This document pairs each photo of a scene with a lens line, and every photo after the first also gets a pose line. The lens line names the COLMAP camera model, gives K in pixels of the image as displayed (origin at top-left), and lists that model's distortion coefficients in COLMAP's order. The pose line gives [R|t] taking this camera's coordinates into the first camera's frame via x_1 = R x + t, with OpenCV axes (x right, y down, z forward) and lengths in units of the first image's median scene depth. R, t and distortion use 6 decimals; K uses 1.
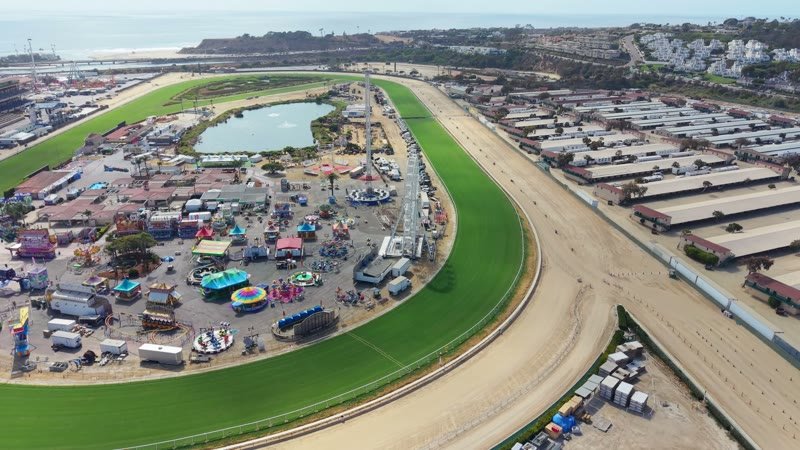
lens RADIAL K [[568.5, 0, 401.7], [0, 568.5, 225.4], [0, 0, 1]] dist [0.038702, -0.050181]
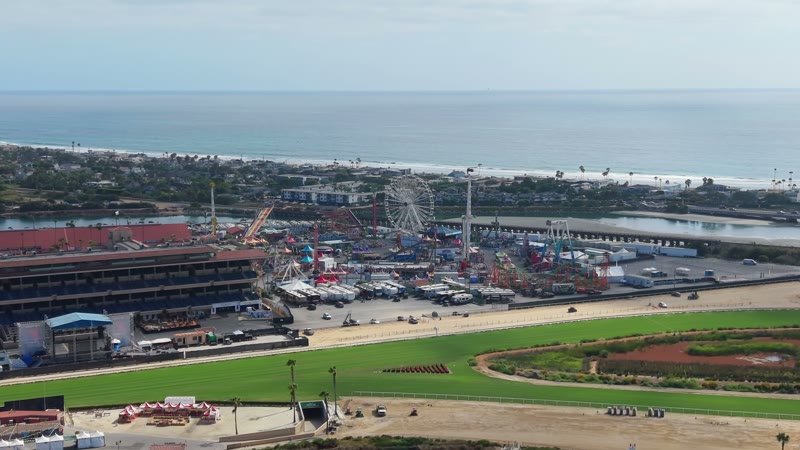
lens RADIAL K [[1132.2, 0, 404.3], [0, 1132.2, 224.0], [0, 0, 1]] dist [0.096003, 0.000000]
pose [[0.330718, 0.106338, -0.937720, 0.376924], [-0.329048, 0.944270, -0.008969, -0.451916], [0.884507, 0.311521, 0.347277, 1.129306]]
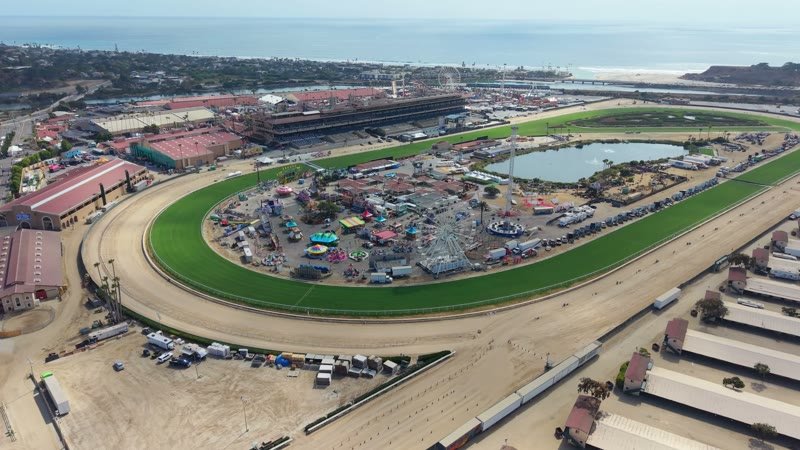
lens RADIAL K [[568.5, 0, 402.9], [0, 568.5, 228.2], [0, 0, 1]] dist [0.038702, -0.050181]
pose [[0.582800, 0.280997, -0.762486, 0.578291], [-0.290983, 0.948255, 0.127047, -0.112879], [0.758731, 0.147827, 0.634409, 0.064953]]
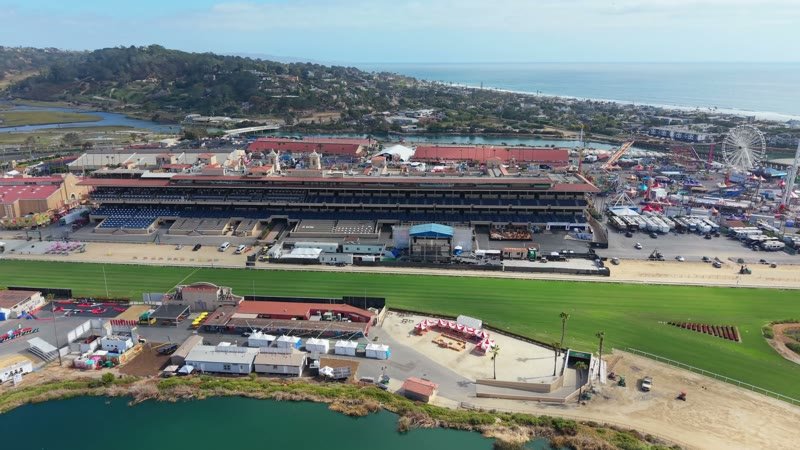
lens RADIAL K [[568.5, 0, 395.8], [0, 568.5, 227.5], [0, 0, 1]] dist [0.038702, -0.050181]
pose [[-0.217745, 0.268852, -0.938246, -0.046863], [-0.345685, 0.877752, 0.331743, -0.507613], [0.912737, 0.396573, -0.098188, 1.295802]]
